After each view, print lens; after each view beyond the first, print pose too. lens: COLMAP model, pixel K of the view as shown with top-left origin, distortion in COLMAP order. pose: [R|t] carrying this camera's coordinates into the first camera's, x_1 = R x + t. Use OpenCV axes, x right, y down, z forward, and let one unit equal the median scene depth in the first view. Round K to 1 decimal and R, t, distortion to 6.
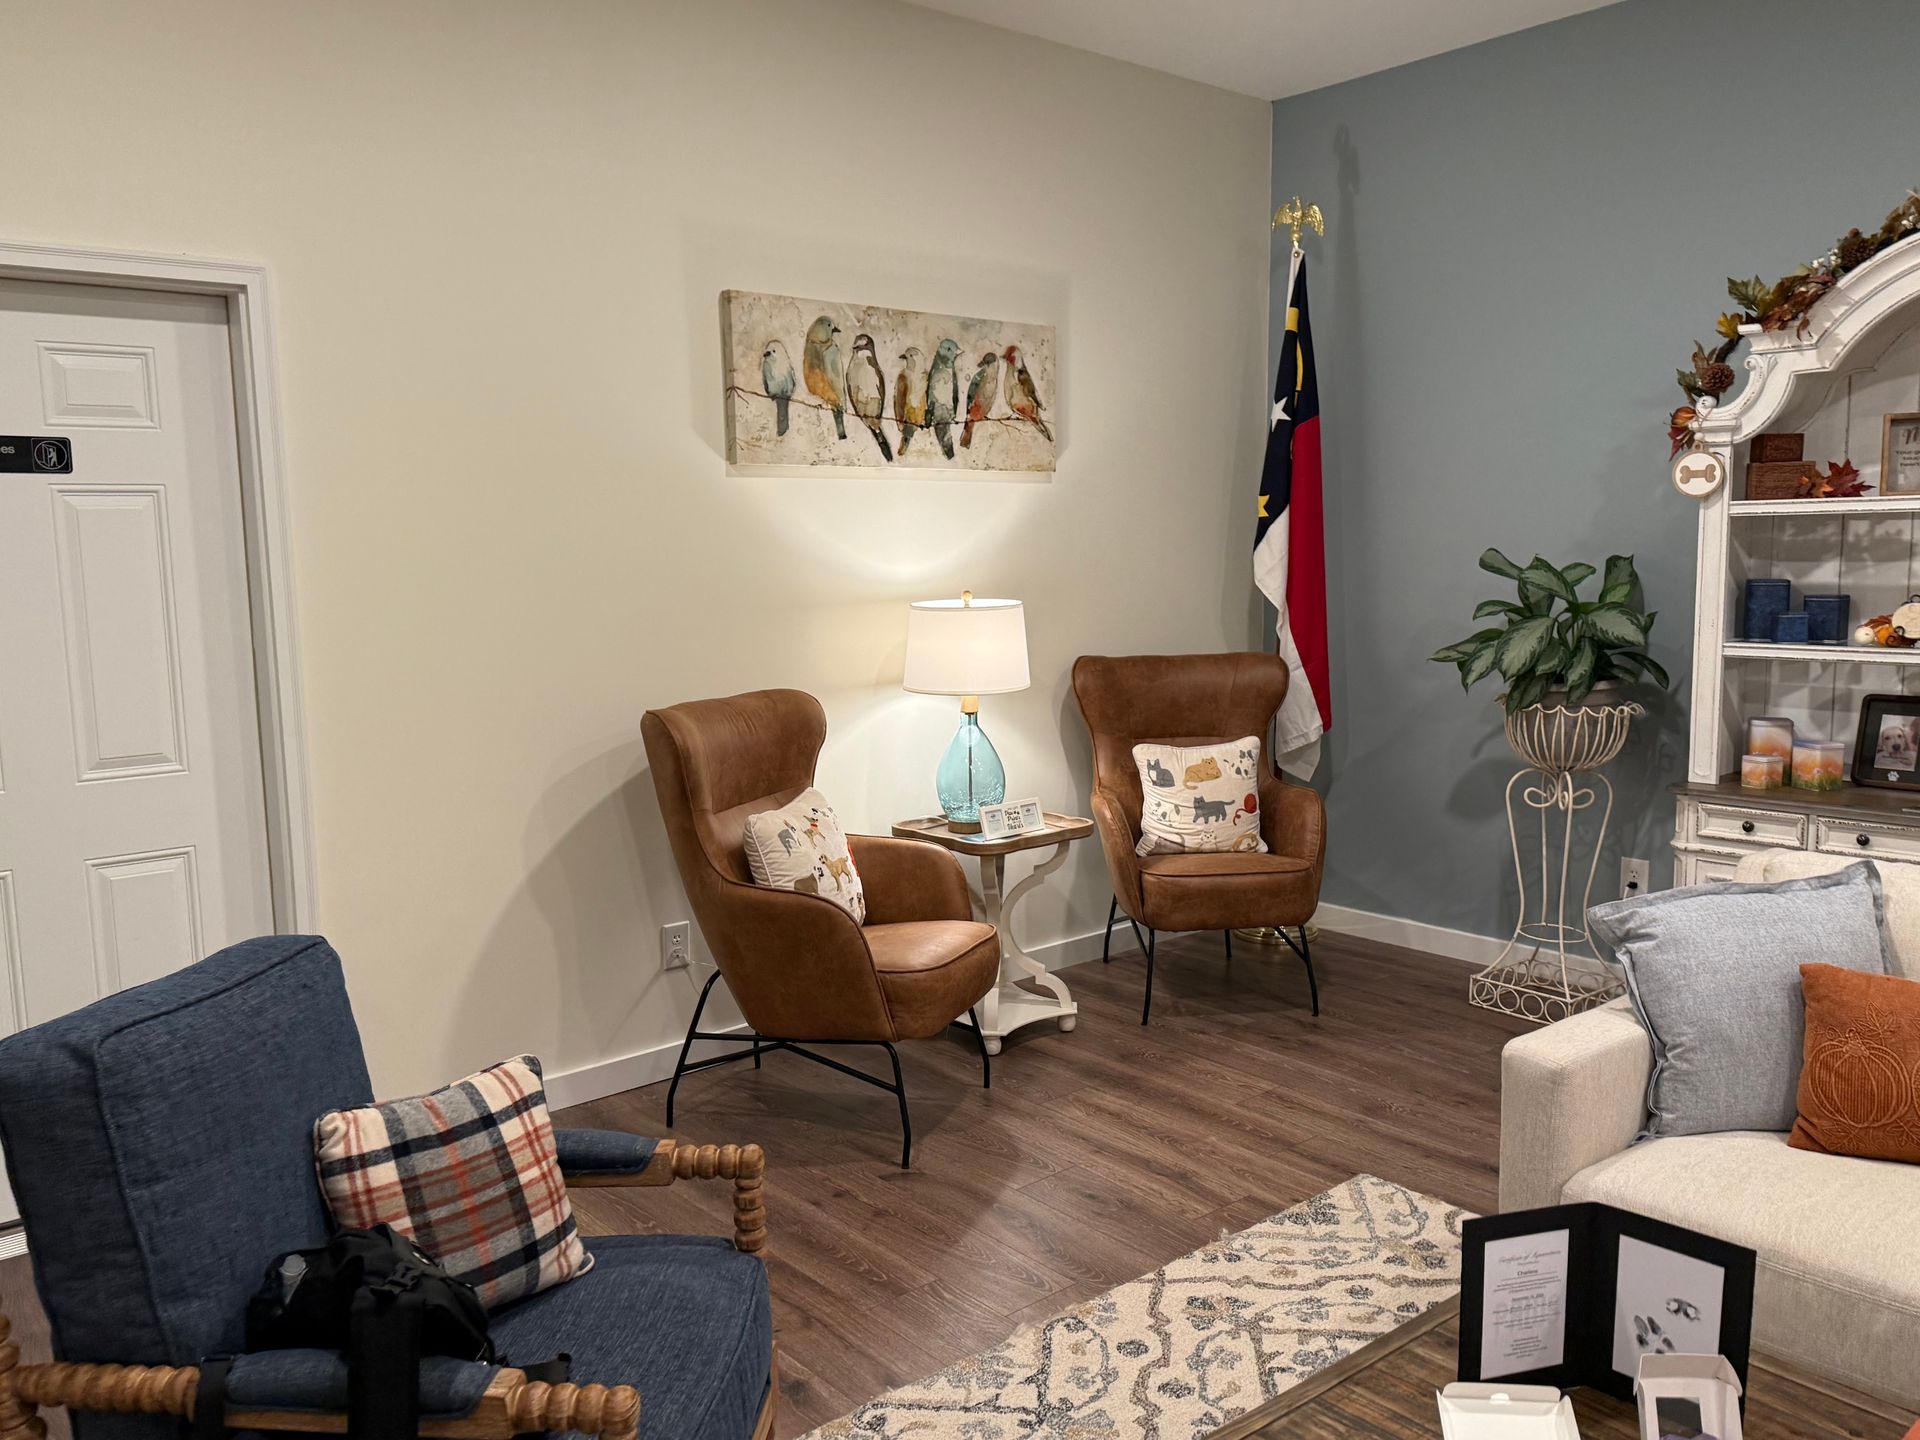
lens RADIAL K [[1503.1, 0, 998.9], [0, 1503.1, 729.4], [0, 0, 1]] dist [0.137809, -0.208017]
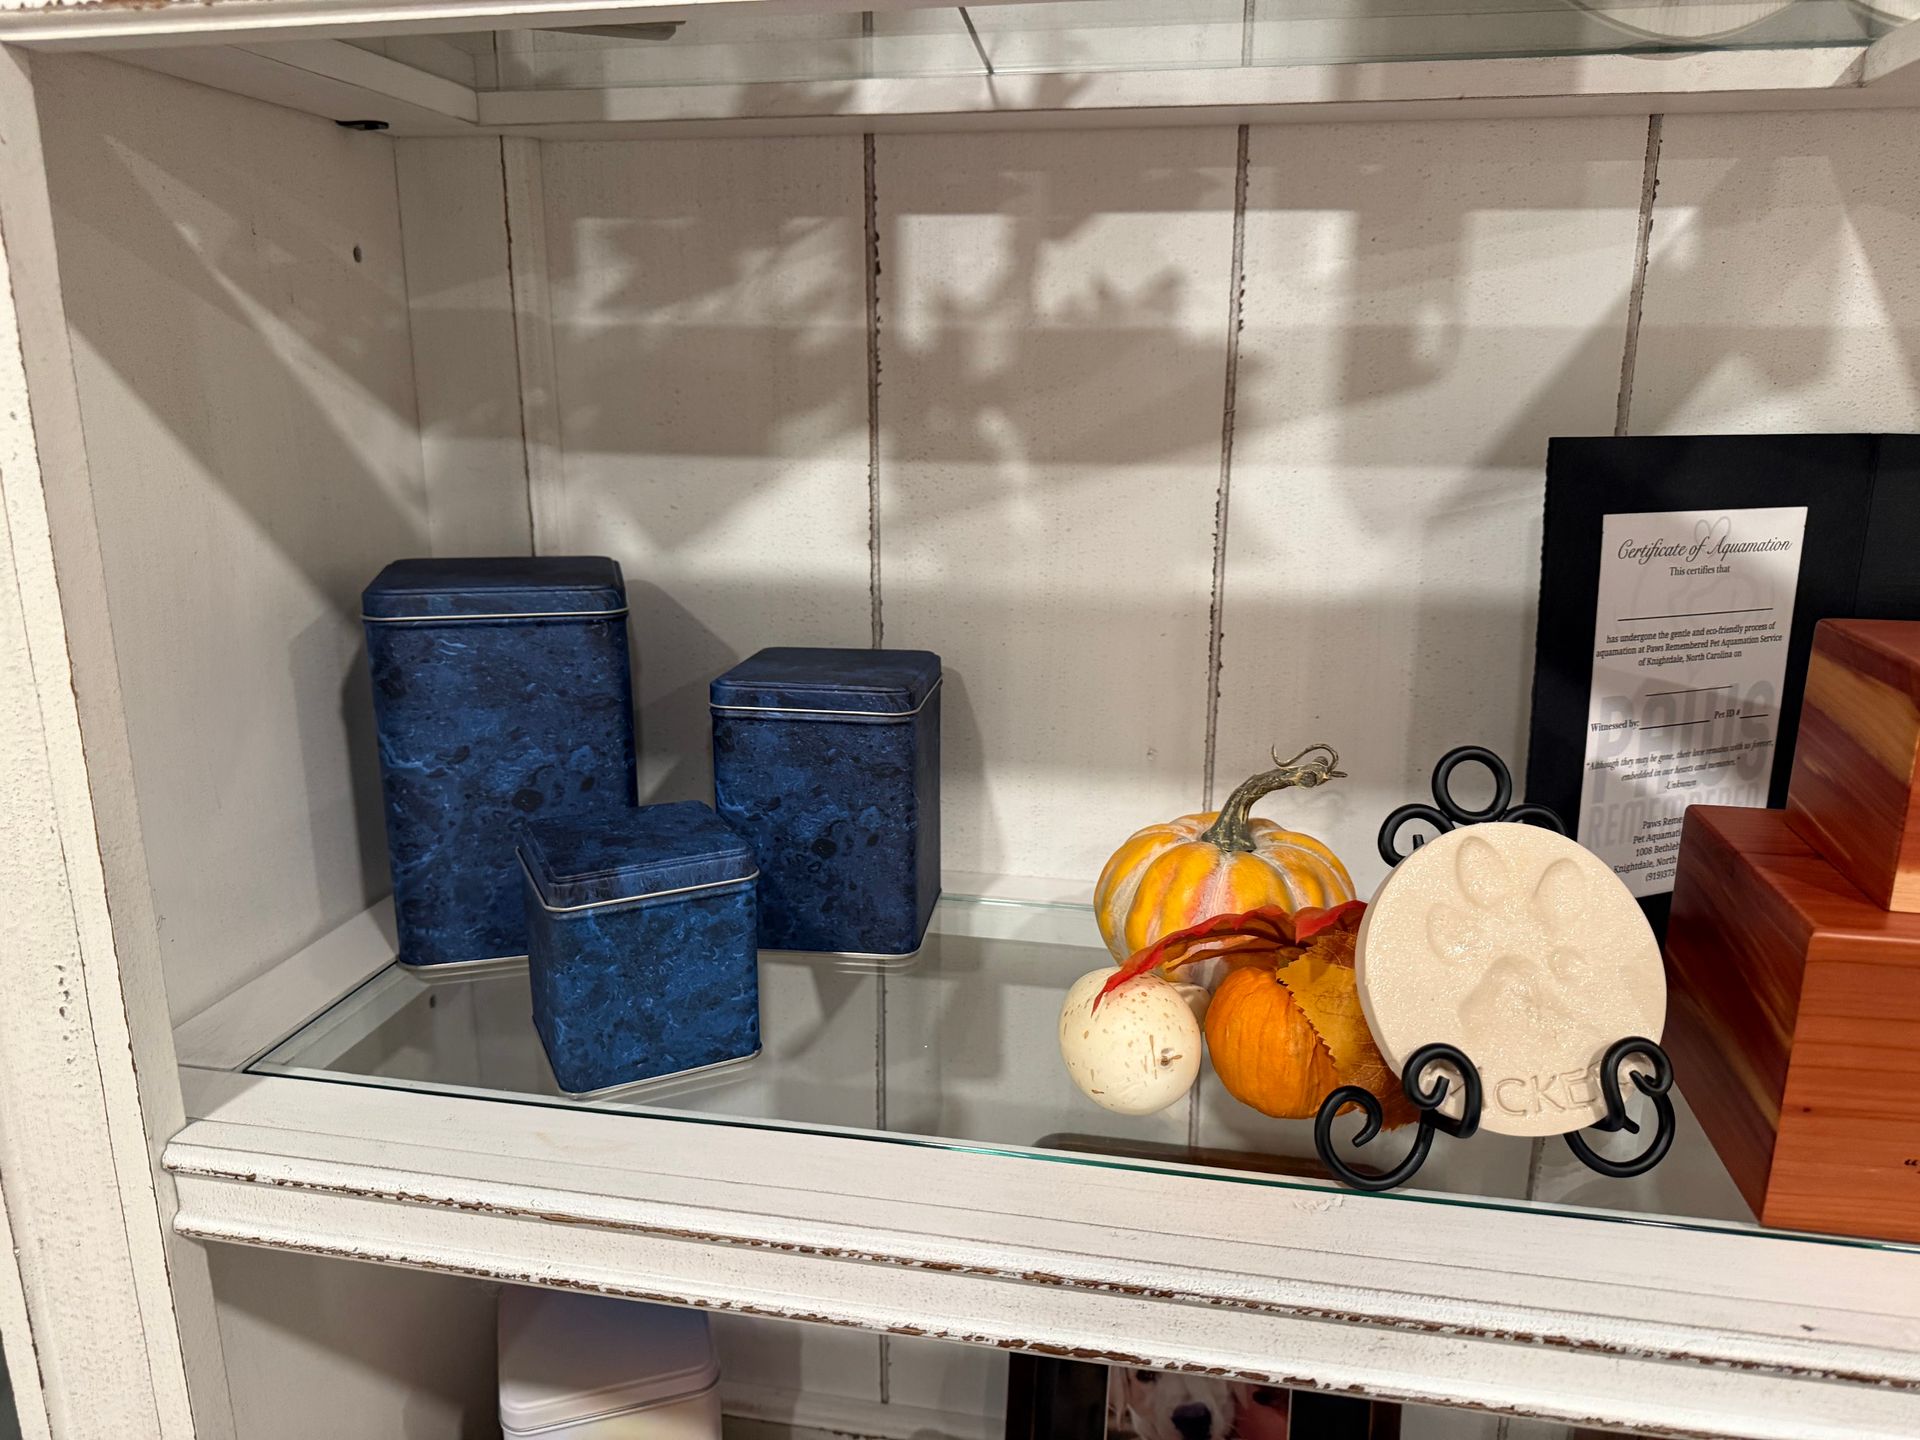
lens RADIAL K [[1400.5, 0, 983.6], [0, 1400.5, 734.7], [0, 0, 1]] dist [0.000884, 0.003320]
pose [[0.791426, -0.132587, 0.596712, 0.451962], [0.058229, 0.988106, 0.142324, -0.098723], [-0.608485, -0.077893, 0.789733, 0.852523]]
